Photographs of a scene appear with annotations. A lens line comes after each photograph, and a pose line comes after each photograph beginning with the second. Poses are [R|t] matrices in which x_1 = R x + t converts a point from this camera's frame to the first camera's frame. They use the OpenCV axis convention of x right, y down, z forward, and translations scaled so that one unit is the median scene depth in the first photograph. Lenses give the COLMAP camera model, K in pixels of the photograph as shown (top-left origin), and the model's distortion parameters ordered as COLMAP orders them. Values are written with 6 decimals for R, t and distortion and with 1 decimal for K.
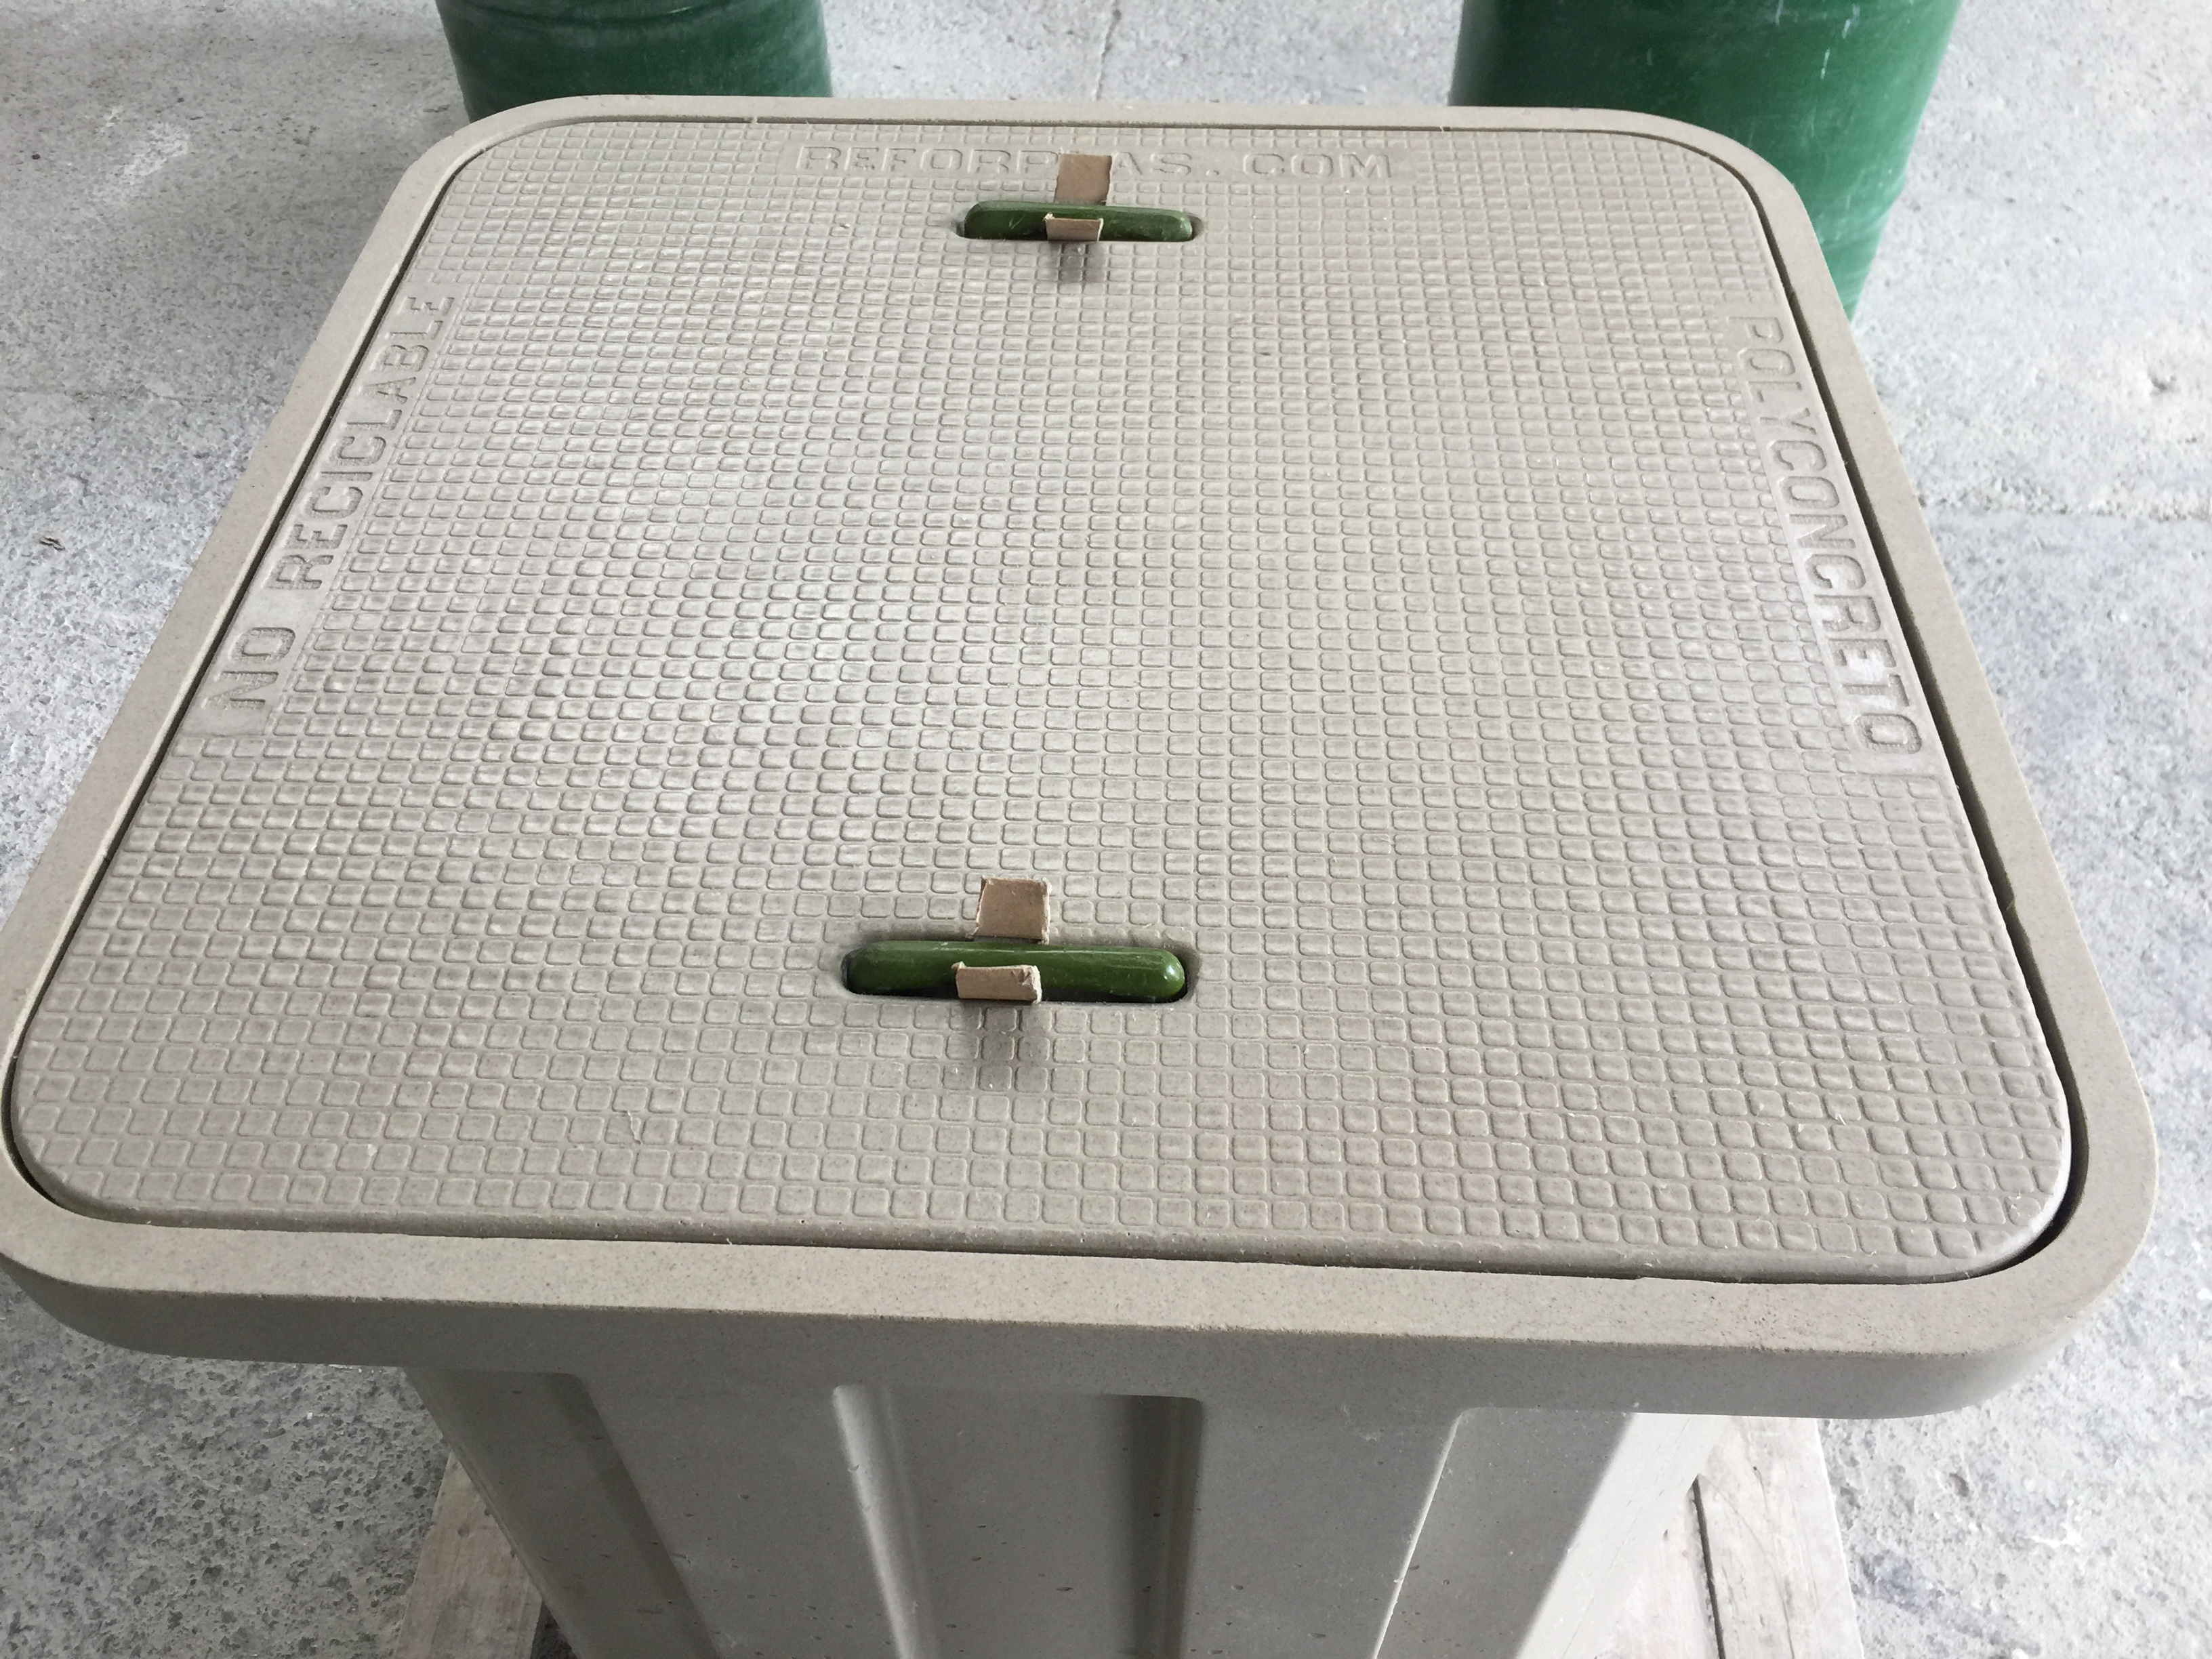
lens RADIAL K [[1871.5, 0, 1104.9], [0, 1871.5, 828.2], [0, 0, 1]] dist [0.015798, -0.019732]
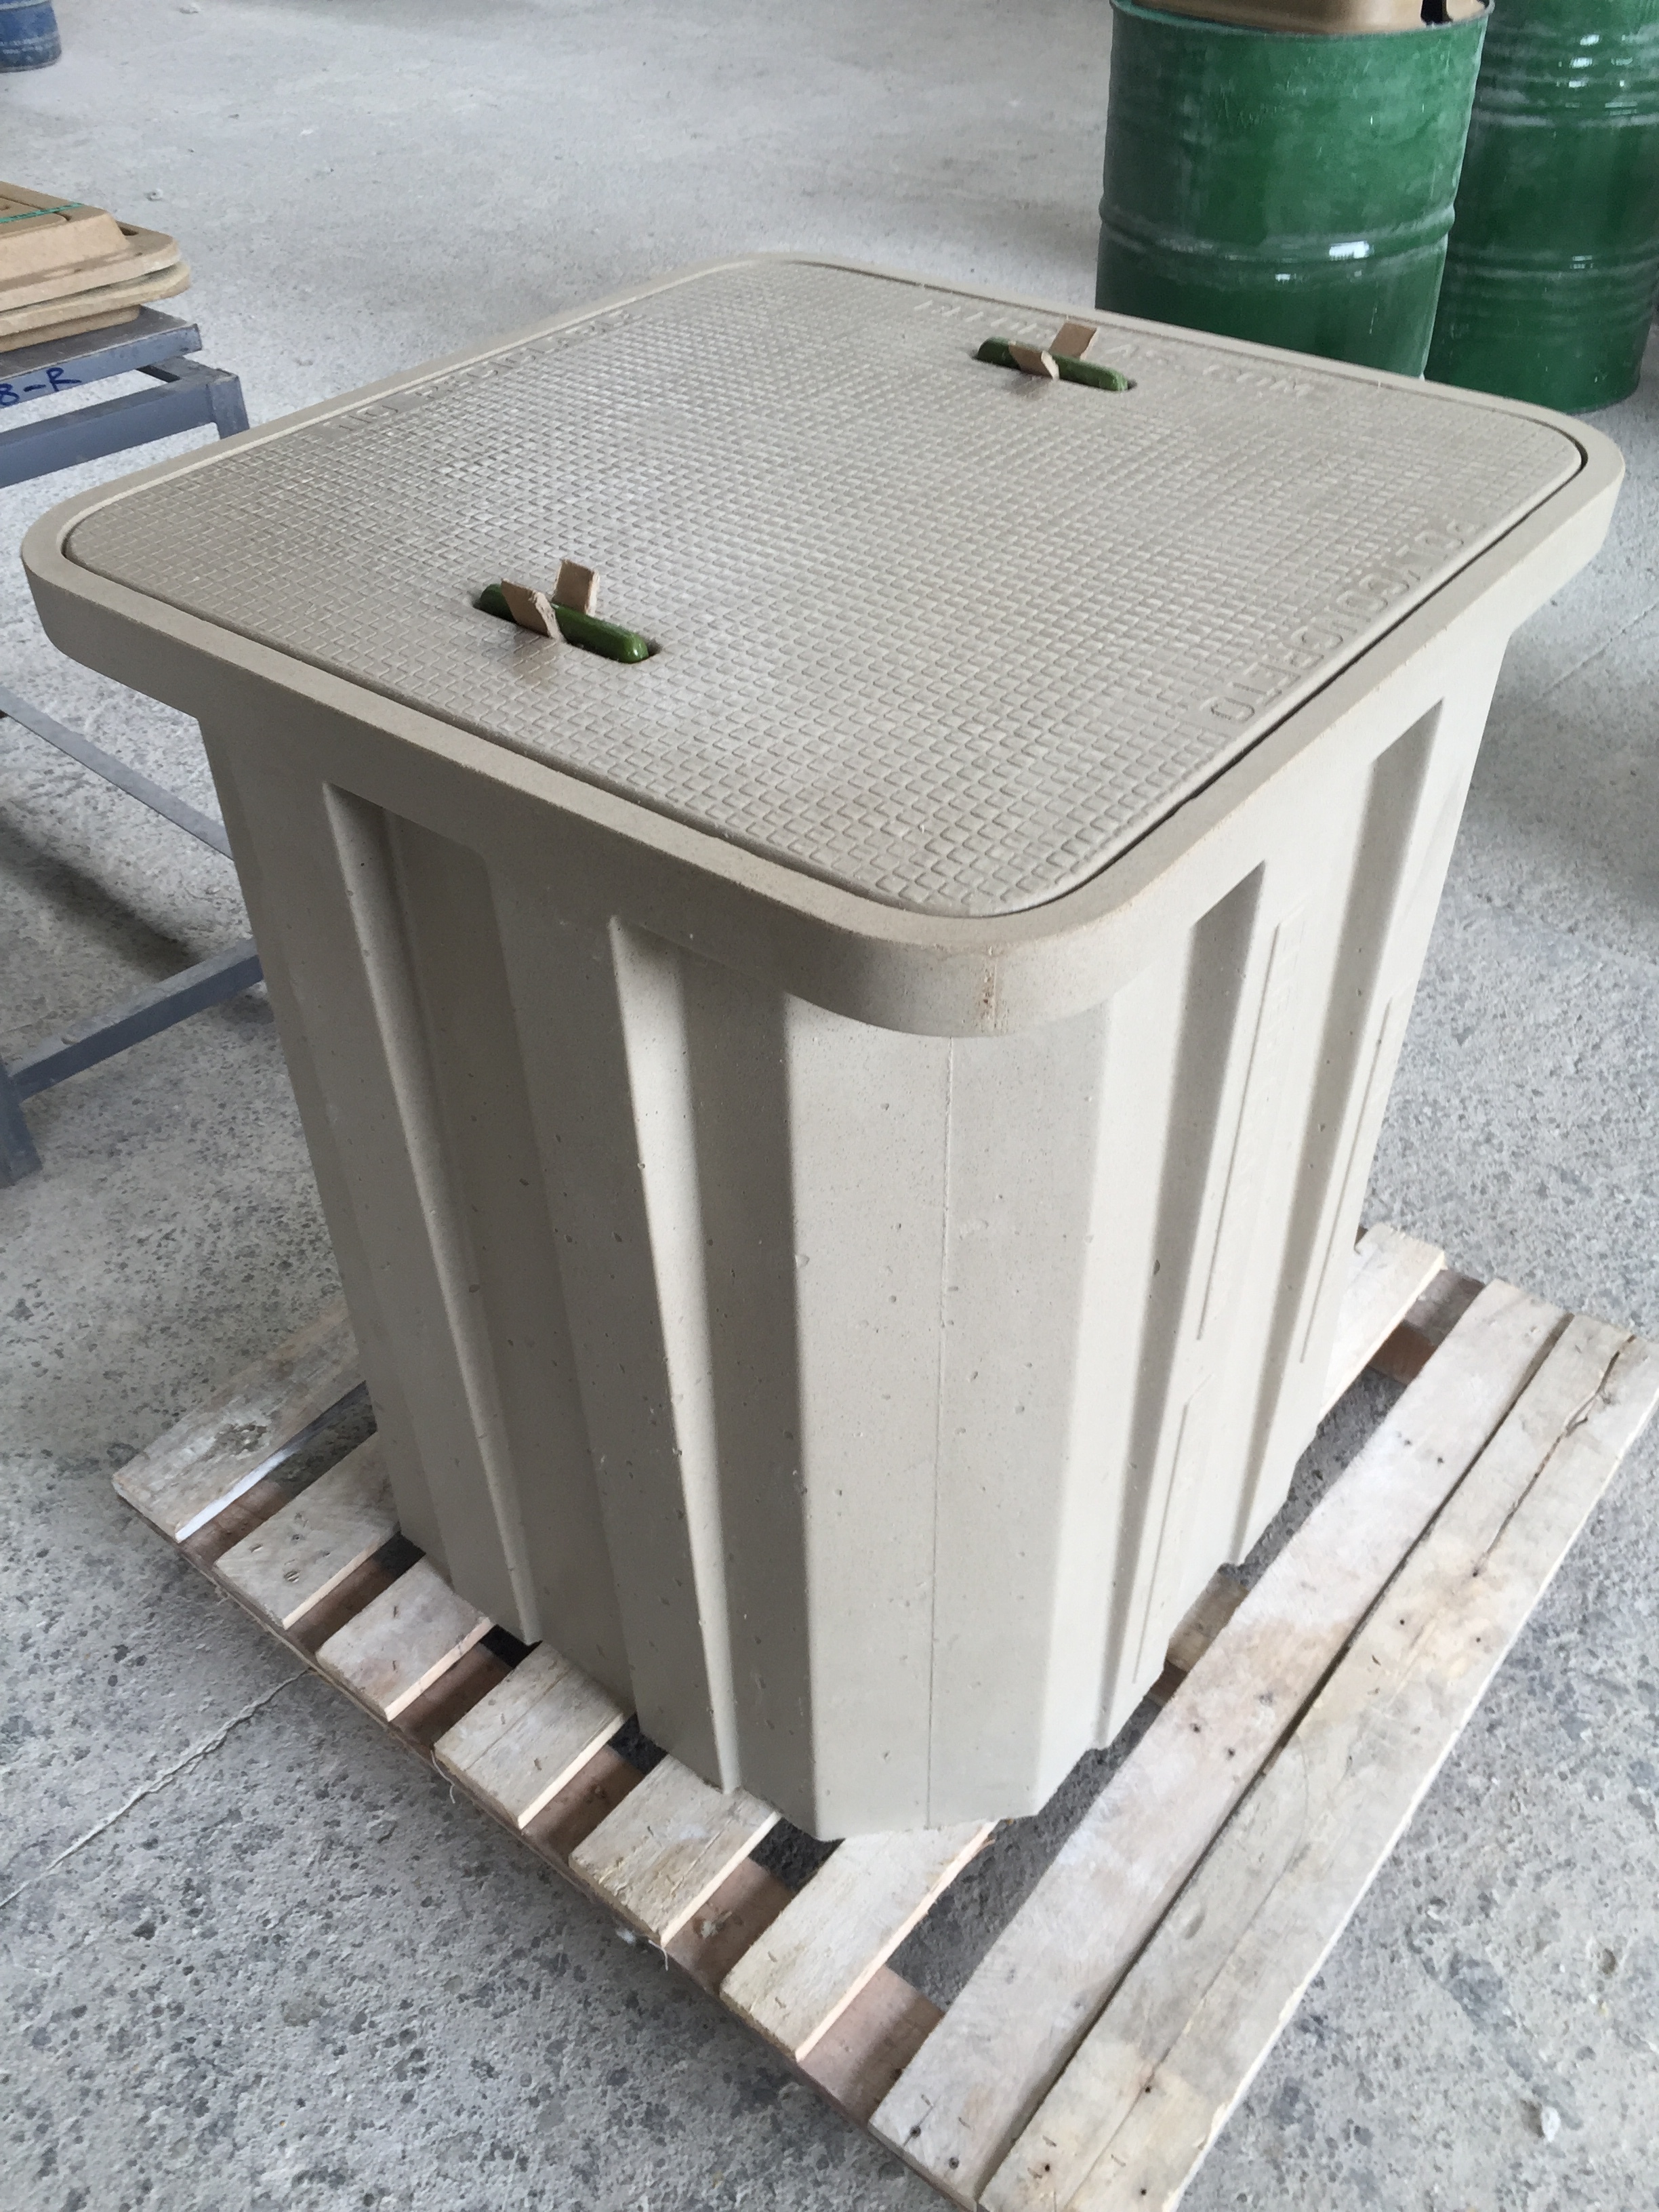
lens RADIAL K [[1871.5, 0, 838.3], [0, 1871.5, 1108.9], [0, 0, 1]] dist [0.015798, -0.019732]
pose [[0.812046, 0.368550, -0.452496, 0.777902], [-0.429213, 0.902518, -0.035177, 0.311139], [0.395421, 0.222782, 0.891072, -0.145416]]
